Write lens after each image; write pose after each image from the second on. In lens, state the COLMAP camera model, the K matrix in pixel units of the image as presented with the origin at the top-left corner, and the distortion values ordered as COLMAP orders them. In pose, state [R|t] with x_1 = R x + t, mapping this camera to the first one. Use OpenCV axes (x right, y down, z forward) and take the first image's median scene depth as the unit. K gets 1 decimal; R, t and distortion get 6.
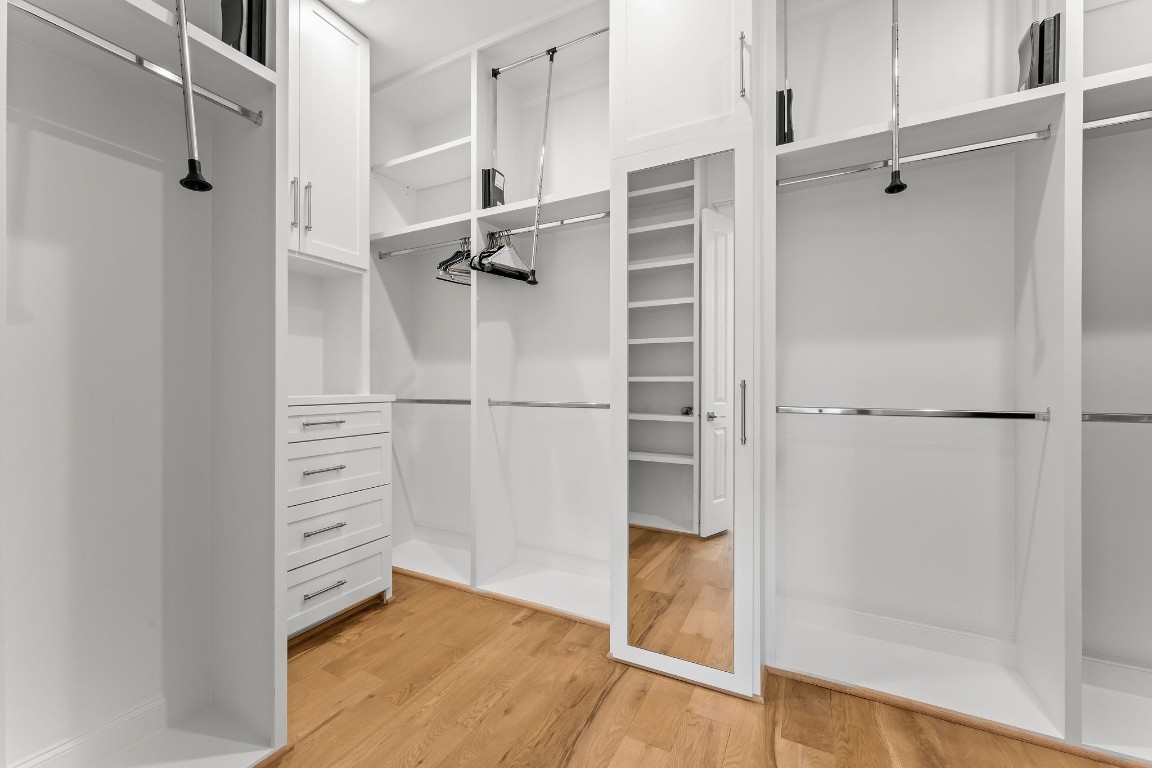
lens RADIAL K [[462.5, 0, 574.8], [0, 462.5, 388.2], [0, 0, 1]] dist [0.016387, 0.000108]
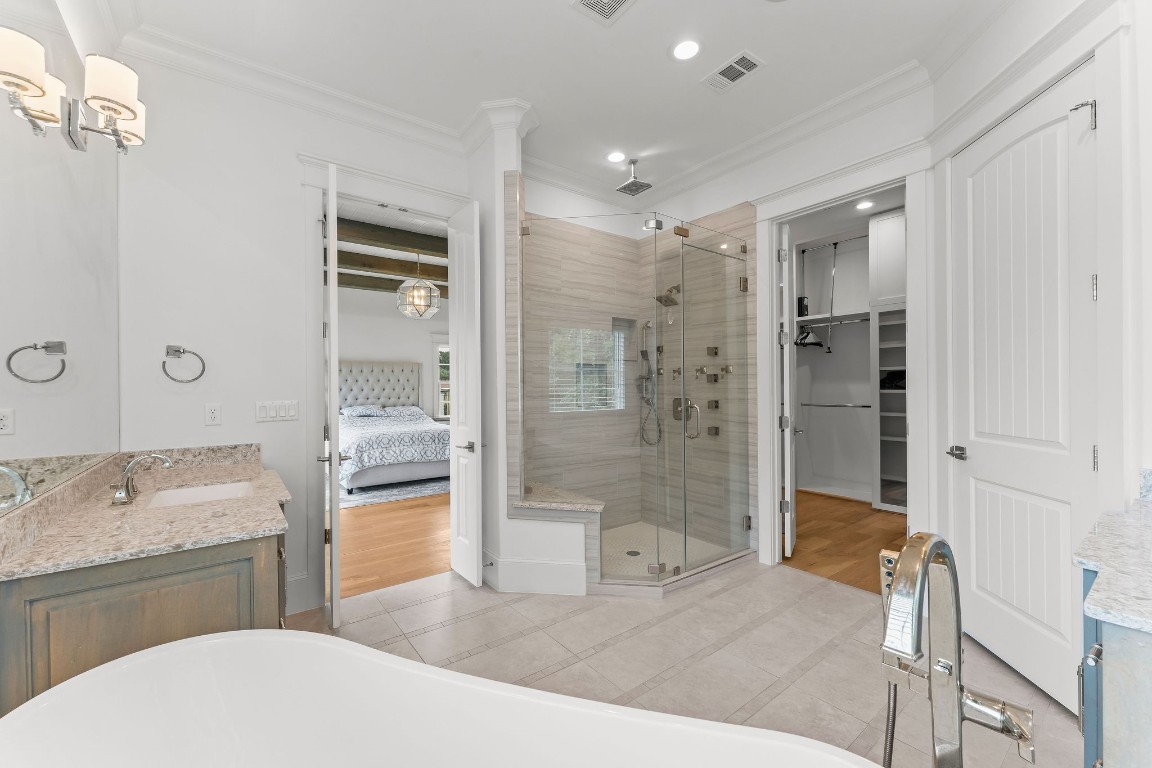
lens RADIAL K [[462.5, 0, 571.5], [0, 462.5, 387.6], [0, 0, 1]] dist [0.016387, 0.000108]
pose [[0.893414, -0.011120, -0.449096, -0.178159], [0.012397, 0.999923, -0.000097, -0.063413], [0.449062, -0.005481, 0.893484, -1.465922]]
